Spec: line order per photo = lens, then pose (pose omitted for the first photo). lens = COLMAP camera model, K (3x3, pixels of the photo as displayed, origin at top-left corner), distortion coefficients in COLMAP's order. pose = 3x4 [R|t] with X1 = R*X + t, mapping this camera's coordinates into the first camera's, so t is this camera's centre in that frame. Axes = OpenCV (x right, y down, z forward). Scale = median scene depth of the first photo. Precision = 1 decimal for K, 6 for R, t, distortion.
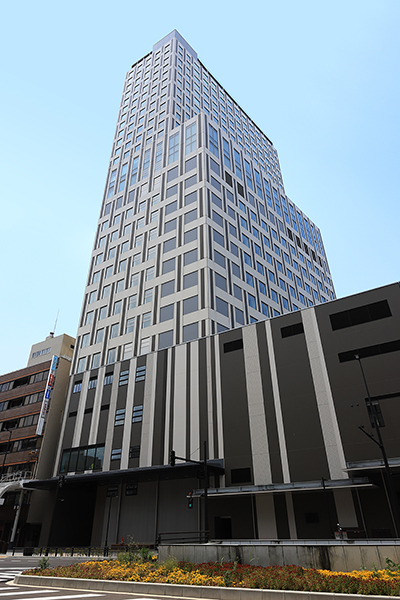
lens RADIAL K [[359.3, 0, 200.0], [0, 359.3, 300.0], [0, 0, 1]] dist [-0.006894, -0.001596]
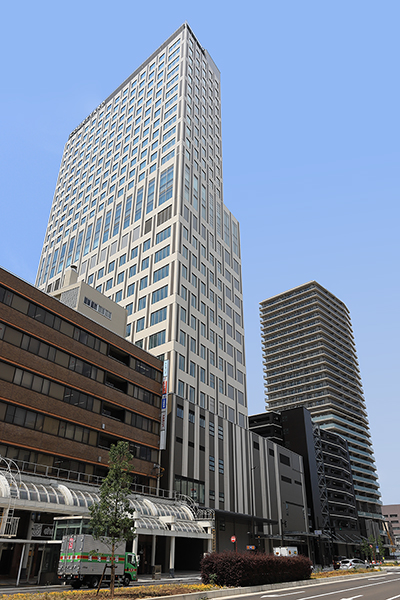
lens RADIAL K [[452.9, 0, 200.0], [0, 452.9, 300.0], [0, 0, 1]] dist [0.006273, 0.005282]
pose [[-0.020532, 0.507457, 0.861433, -1.702725], [-0.532894, 0.723467, -0.438884, 0.584862], [-0.845933, -0.468064, 0.255567, 0.859400]]
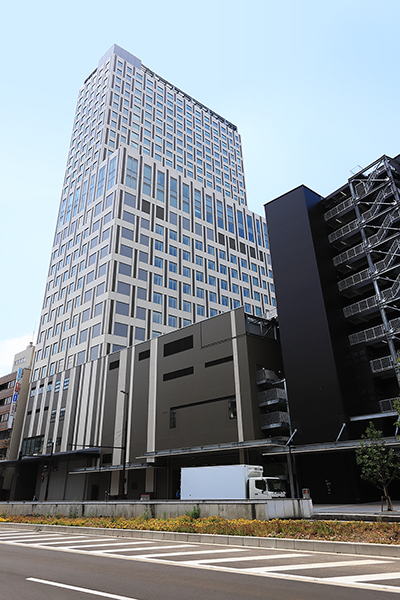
lens RADIAL K [[378.4, 0, 200.0], [0, 378.4, 300.0], [0, 0, 1]] dist [0.001849, 0.000257]
pose [[0.986877, -0.079979, -0.140274, 0.542459], [0.094537, 0.990447, 0.100383, -0.196489], [0.130906, -0.112326, 0.985011, -0.290436]]
